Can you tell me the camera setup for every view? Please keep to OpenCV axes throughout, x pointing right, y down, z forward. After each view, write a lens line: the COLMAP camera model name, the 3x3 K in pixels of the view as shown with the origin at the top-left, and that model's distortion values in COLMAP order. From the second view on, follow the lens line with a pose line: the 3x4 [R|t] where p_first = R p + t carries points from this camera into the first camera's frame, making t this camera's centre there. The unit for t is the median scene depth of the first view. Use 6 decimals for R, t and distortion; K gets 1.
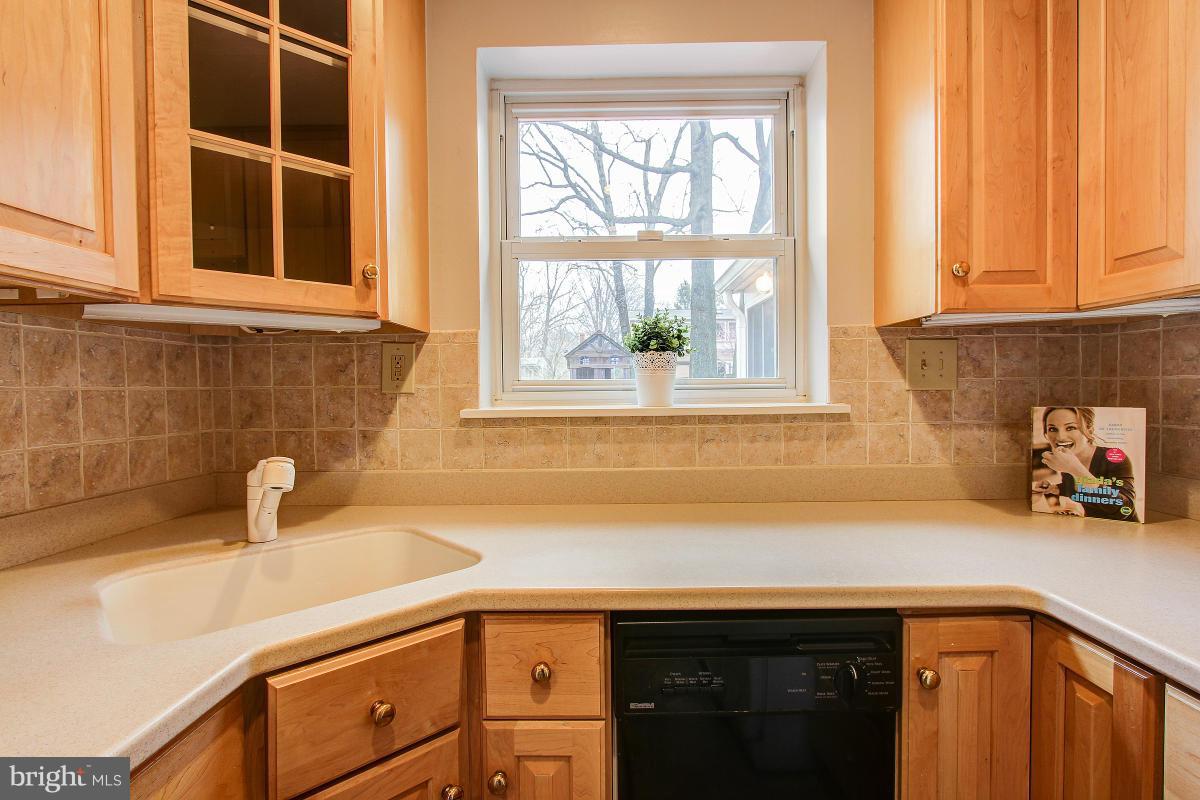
lens RADIAL K [[588.9, 0, 597.5], [0, 588.9, 402.4], [0, 0, 1]] dist [-0.023971, 0.003442]
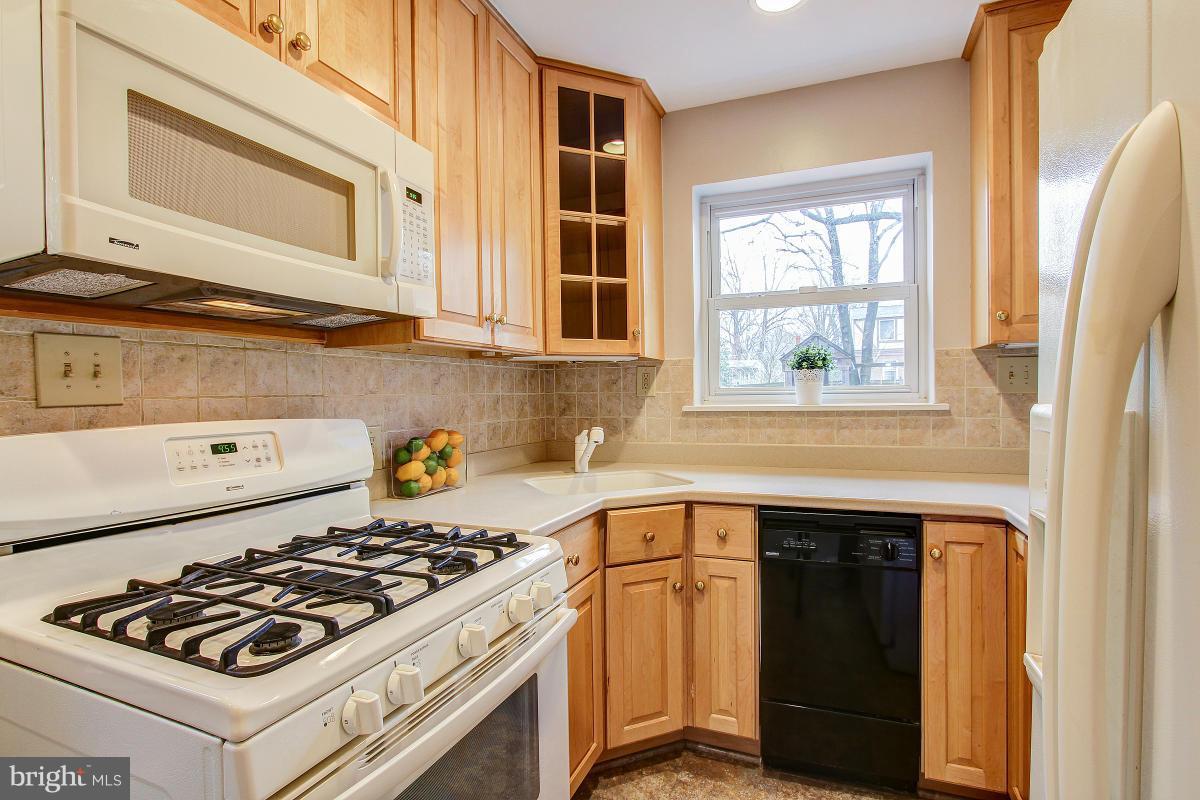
lens RADIAL K [[588.9, 0, 603.9], [0, 588.9, 411.1], [0, 0, 1]] dist [-0.023971, 0.003442]
pose [[0.938461, 0.007925, -0.345293, 0.149084], [-0.004406, 0.999930, 0.010975, 0.010264], [0.345356, -0.008778, 0.938431, -0.711211]]
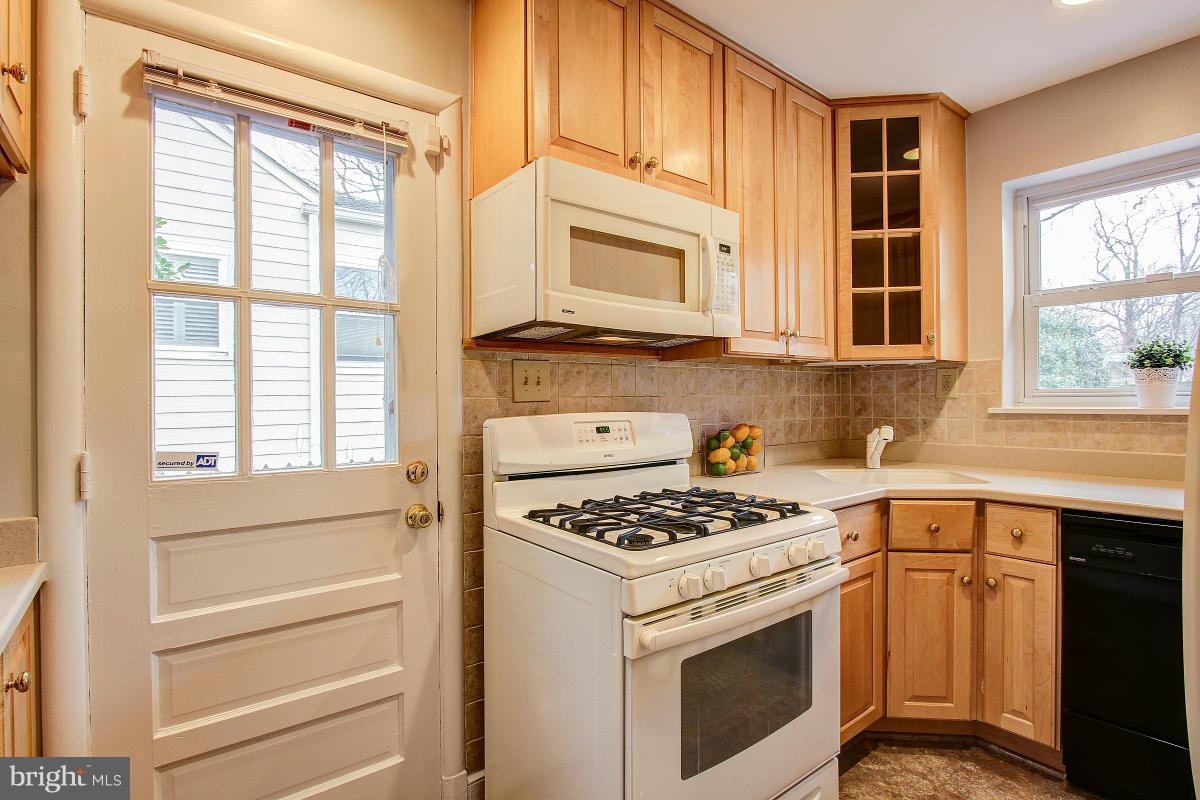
lens RADIAL K [[588.9, 0, 589.2], [0, 588.9, 408.2], [0, 0, 1]] dist [-0.023971, 0.003442]
pose [[0.632837, 0.014506, -0.774149, 0.354594], [-0.013898, 0.999876, 0.007375, 0.018290], [0.774161, 0.006092, 0.632960, -0.981680]]
